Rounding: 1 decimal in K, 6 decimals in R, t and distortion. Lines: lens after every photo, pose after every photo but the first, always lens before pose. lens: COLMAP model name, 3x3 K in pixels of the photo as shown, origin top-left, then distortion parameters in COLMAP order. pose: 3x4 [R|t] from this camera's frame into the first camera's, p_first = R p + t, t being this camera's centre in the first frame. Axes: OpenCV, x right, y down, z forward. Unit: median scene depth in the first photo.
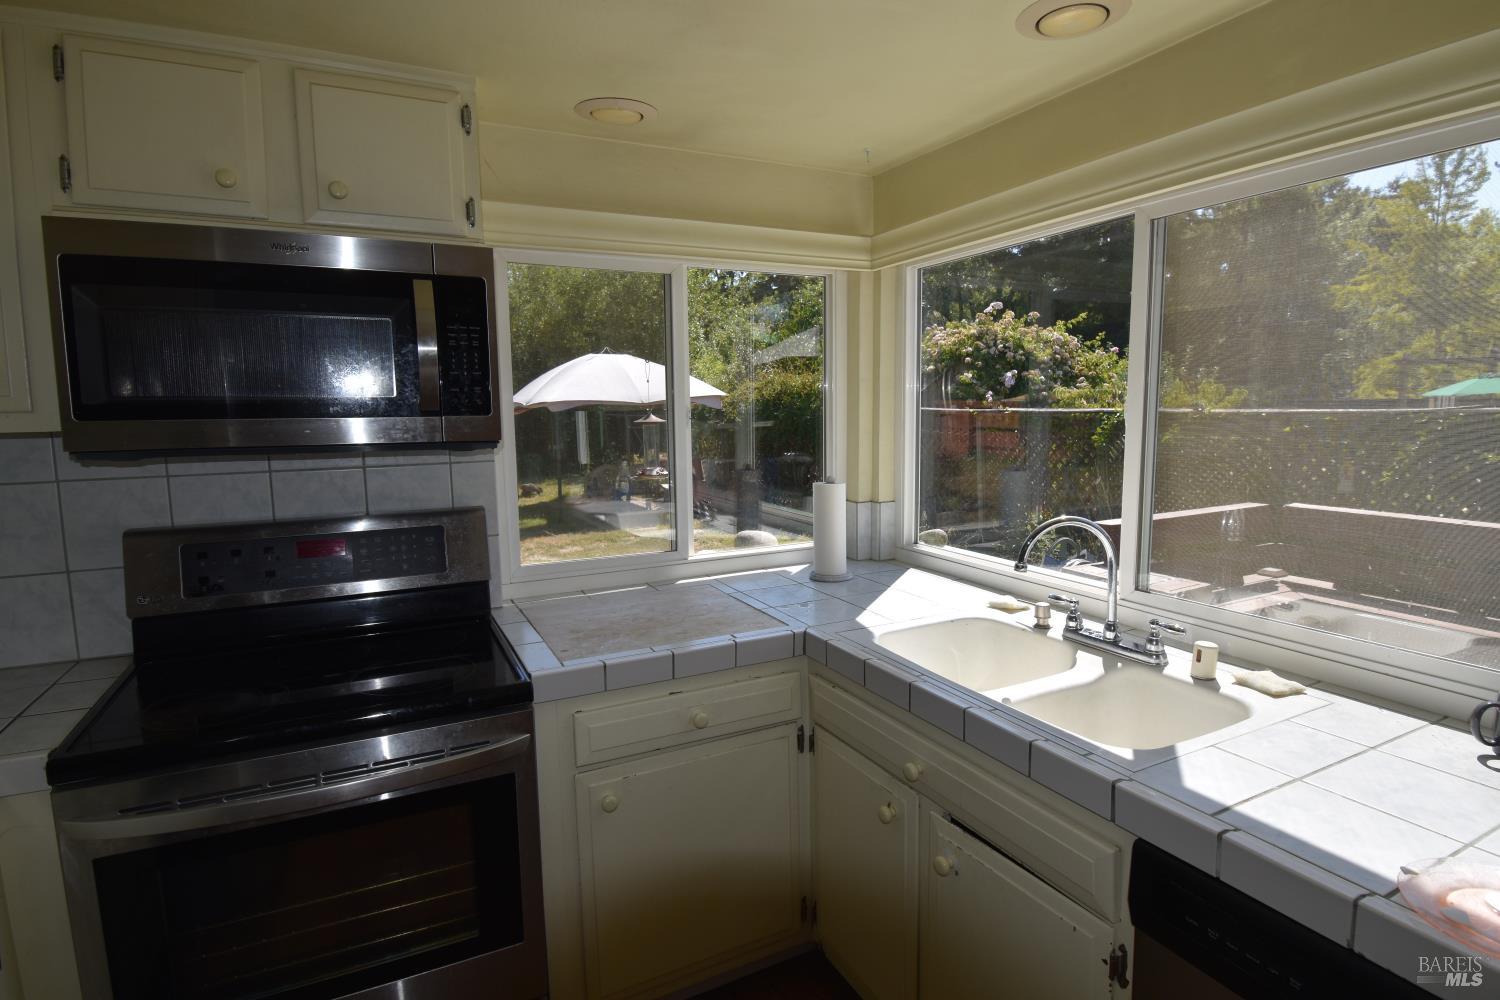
lens RADIAL K [[779.0, 0, 749.9], [0, 779.0, 492.8], [0, 0, 1]] dist [0.013376, -0.025787]
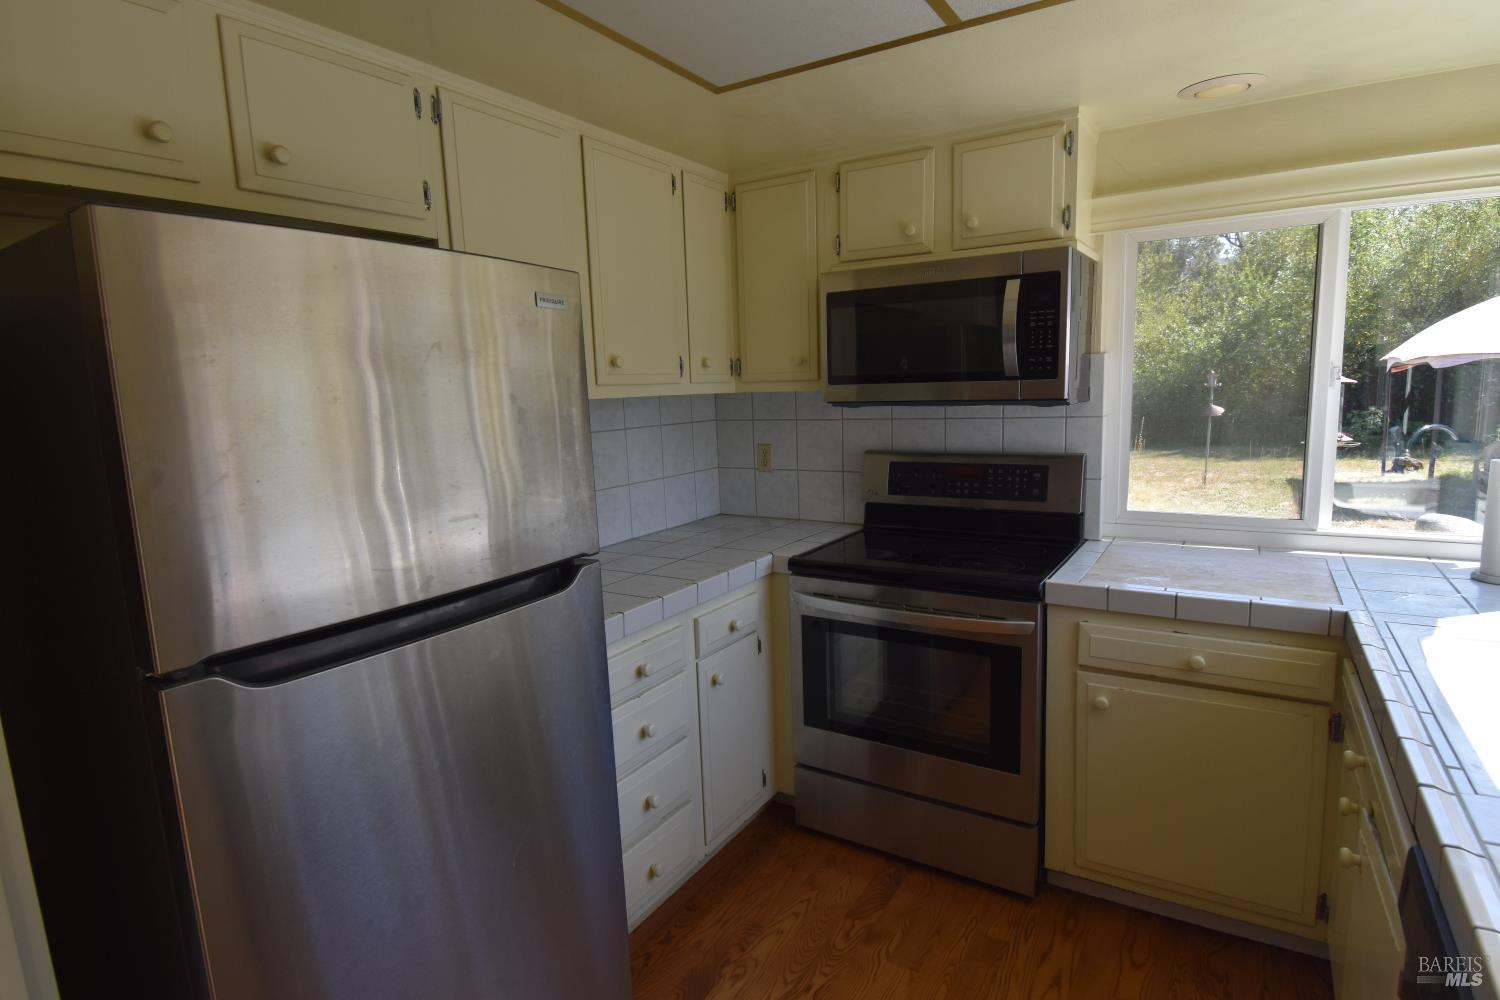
lens RADIAL K [[779.0, 0, 754.3], [0, 779.0, 494.6], [0, 0, 1]] dist [0.013376, -0.025787]
pose [[0.514227, 0.116296, -0.849733, 0.505140], [-0.070927, 0.993137, 0.092999, 0.004760], [0.854716, 0.012446, 0.518947, -0.081923]]
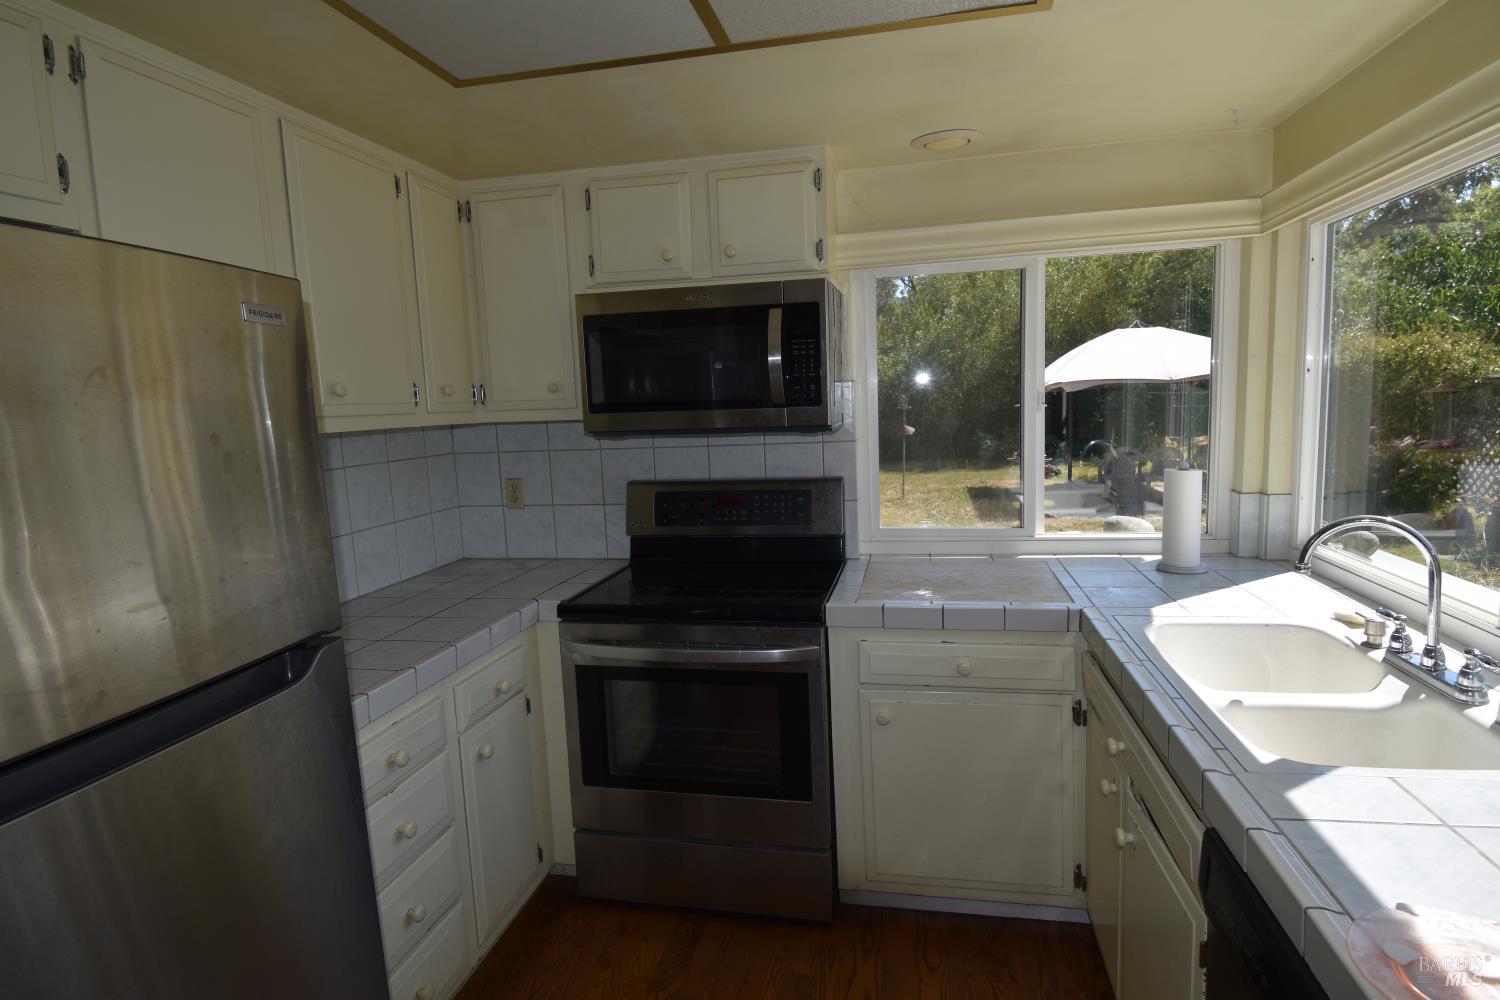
lens RADIAL K [[779.0, 0, 755.4], [0, 779.0, 494.0], [0, 0, 1]] dist [0.013376, -0.025787]
pose [[0.778581, 0.057841, -0.624873, 0.397387], [-0.040898, 0.998303, 0.041448, -0.001596], [0.626210, -0.006714, 0.779625, -0.089698]]
